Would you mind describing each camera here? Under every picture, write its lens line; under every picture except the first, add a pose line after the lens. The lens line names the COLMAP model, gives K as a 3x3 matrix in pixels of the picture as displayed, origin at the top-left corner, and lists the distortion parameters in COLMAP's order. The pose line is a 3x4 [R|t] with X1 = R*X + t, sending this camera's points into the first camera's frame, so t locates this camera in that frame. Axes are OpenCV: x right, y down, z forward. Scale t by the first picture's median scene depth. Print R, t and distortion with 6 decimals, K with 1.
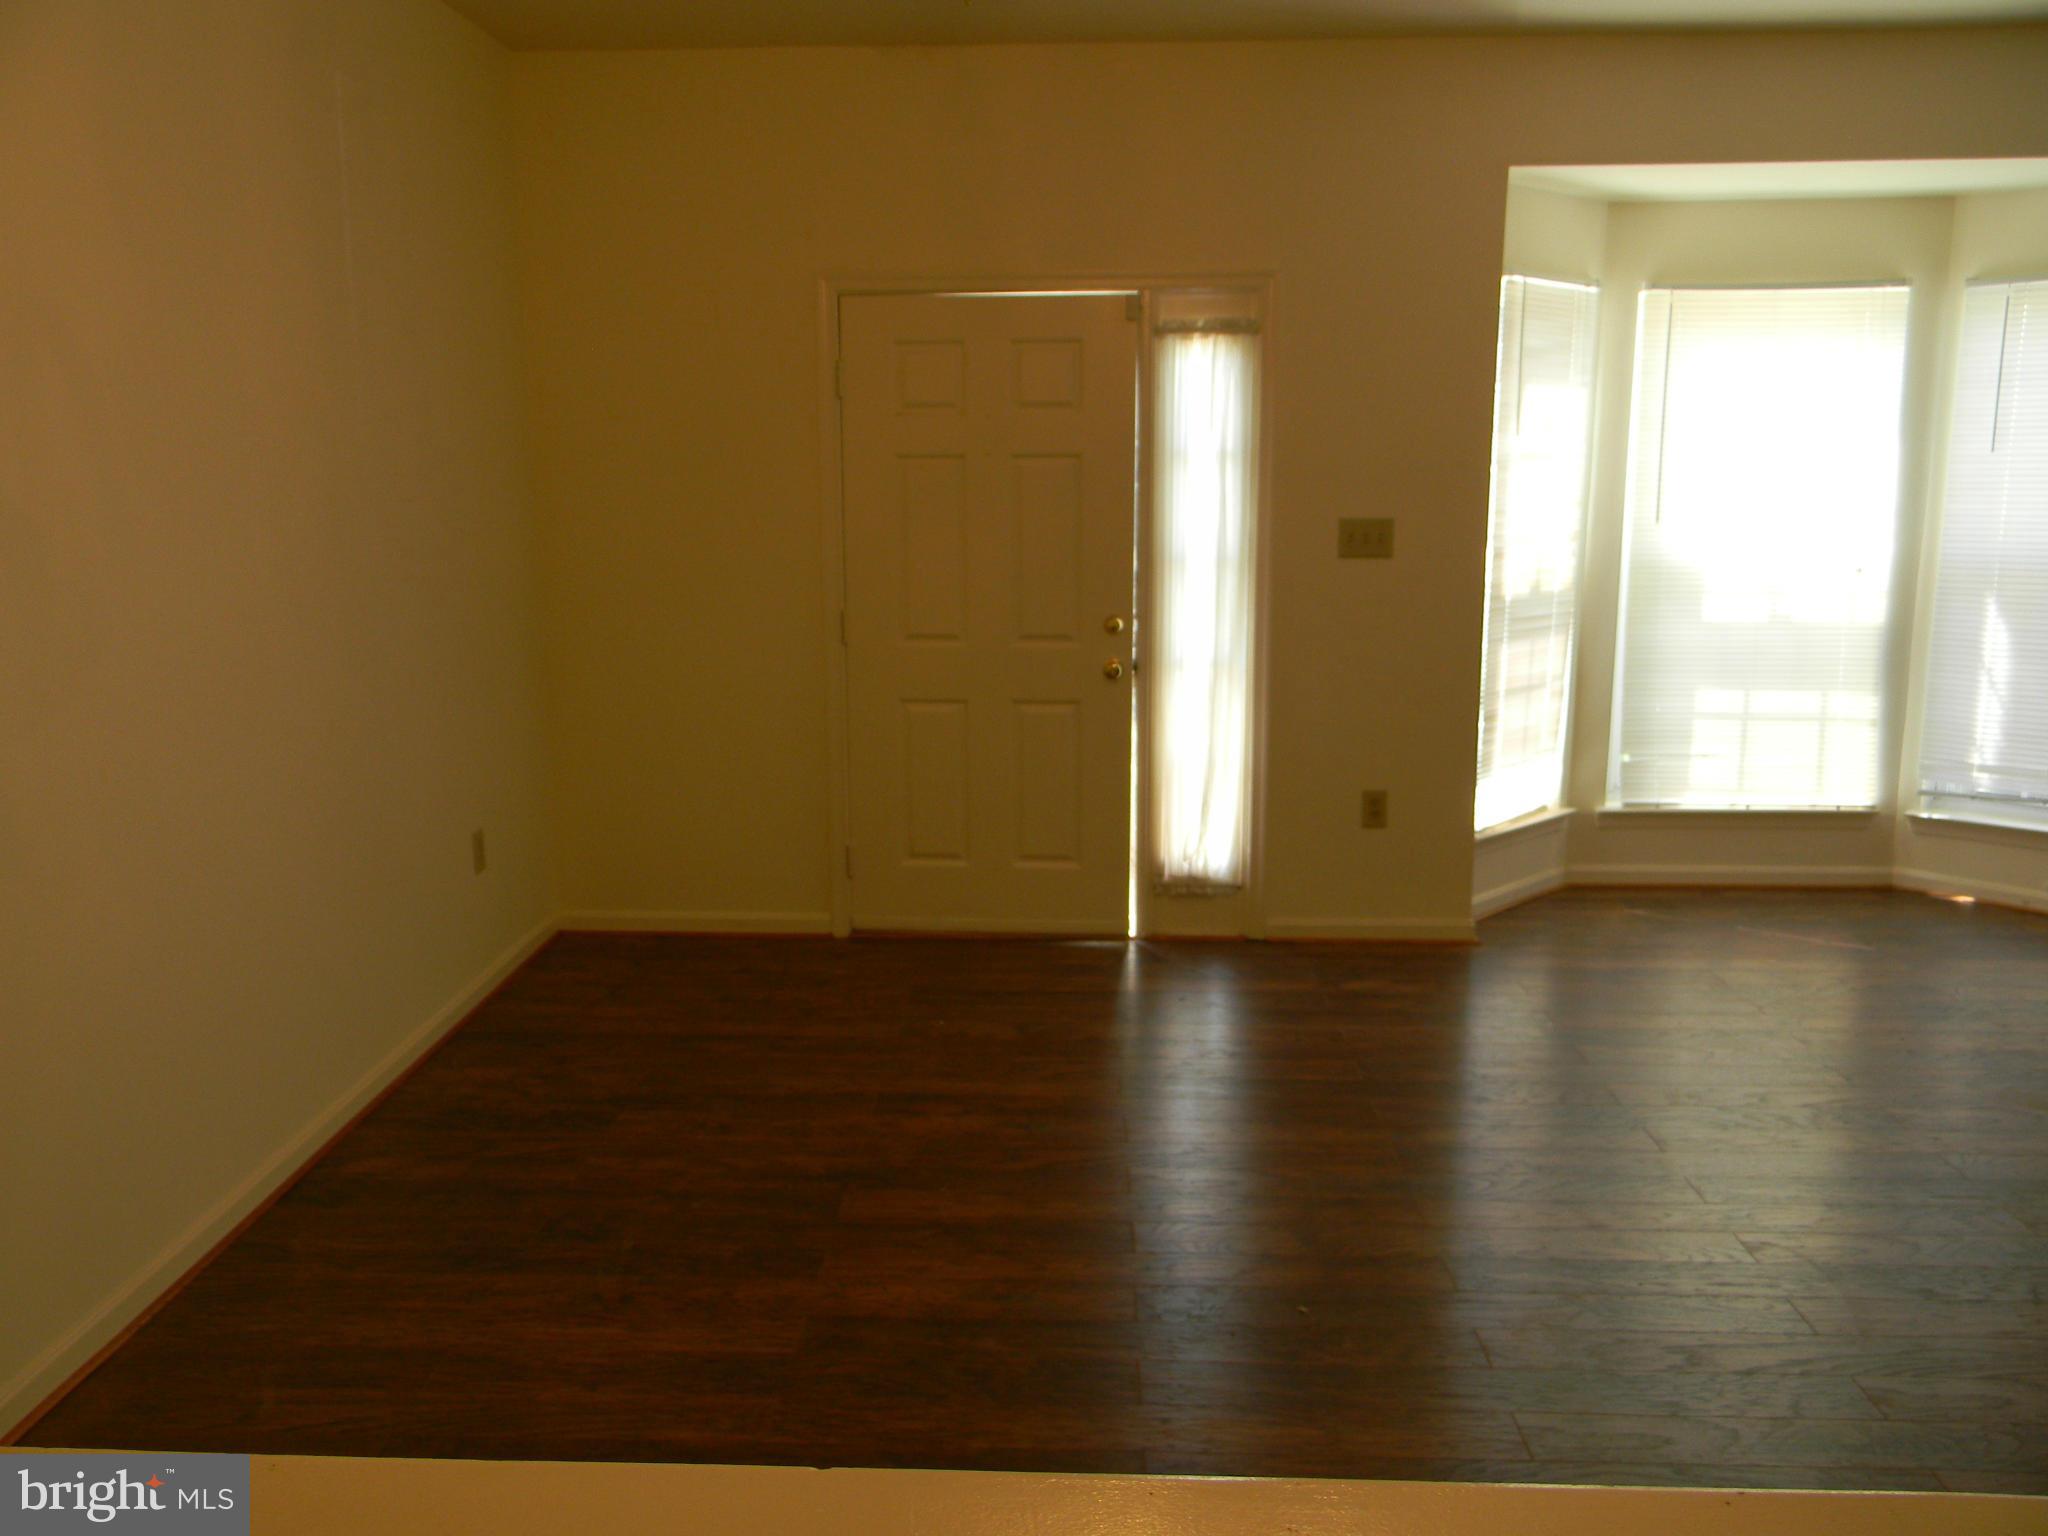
lens RADIAL K [[1669.9, 0, 991.1], [0, 1669.9, 740.3], [0, 0, 1]] dist [0.008637, -0.006110]
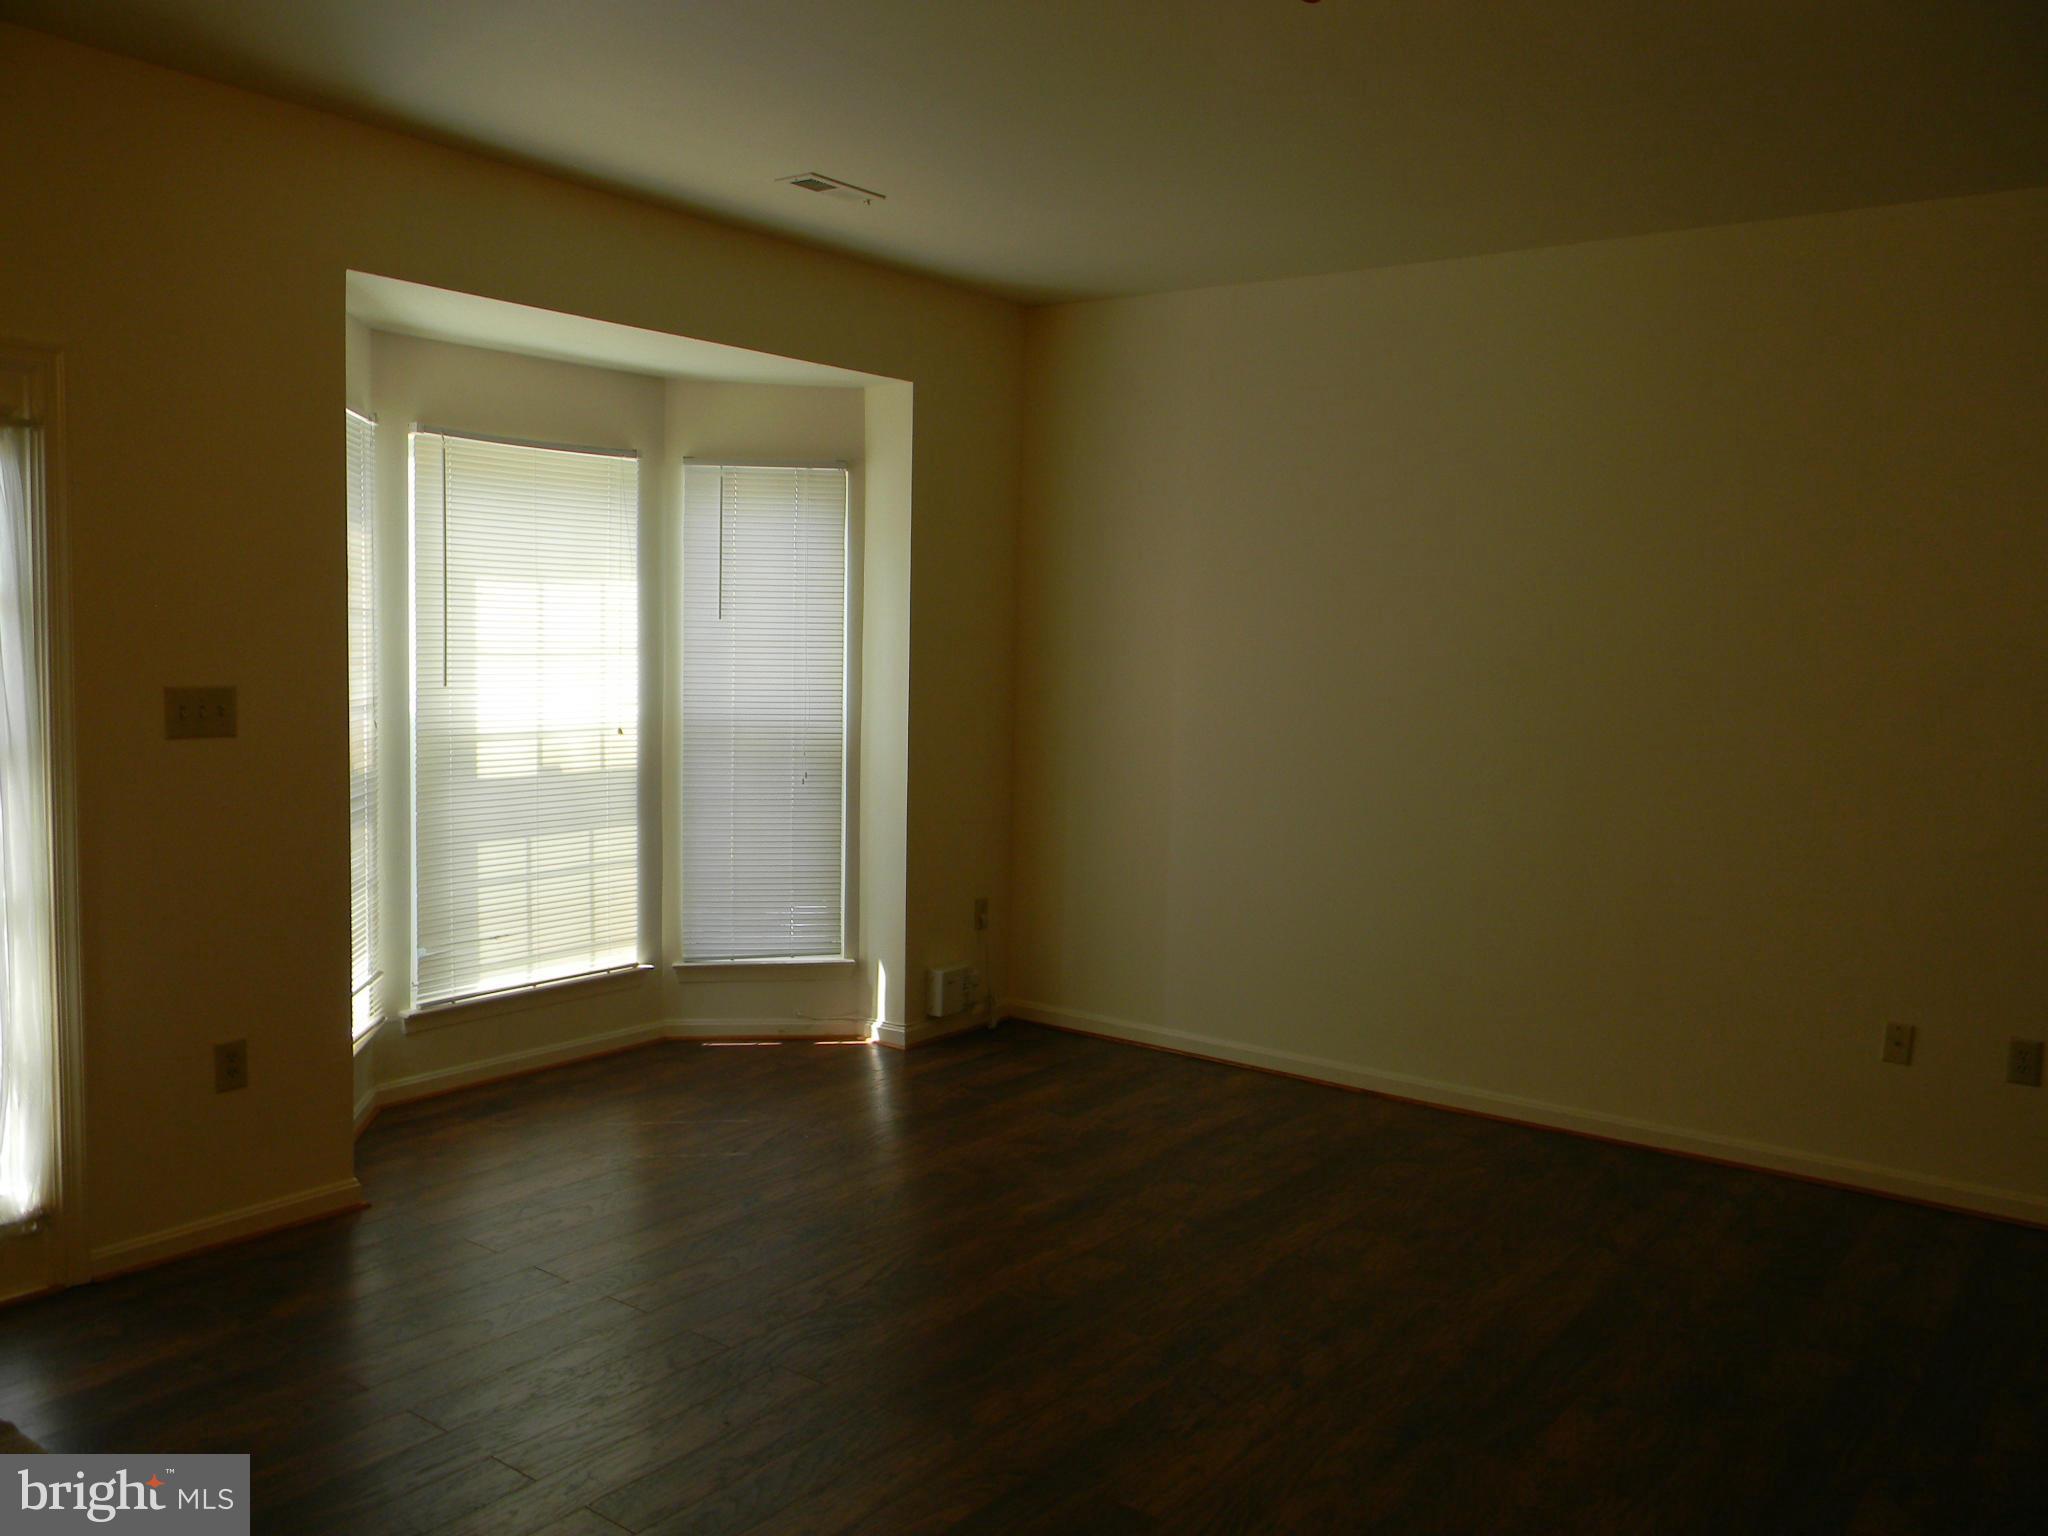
lens RADIAL K [[1656.0, 0, 1010.9], [0, 1656.0, 755.8], [0, 0, 1]] dist [0.009228, -0.015670]
pose [[0.576962, -0.045528, 0.815501, -0.164307], [0.118391, 0.992562, -0.028348, -0.033456], [-0.808145, 0.112903, 0.578060, 0.248063]]
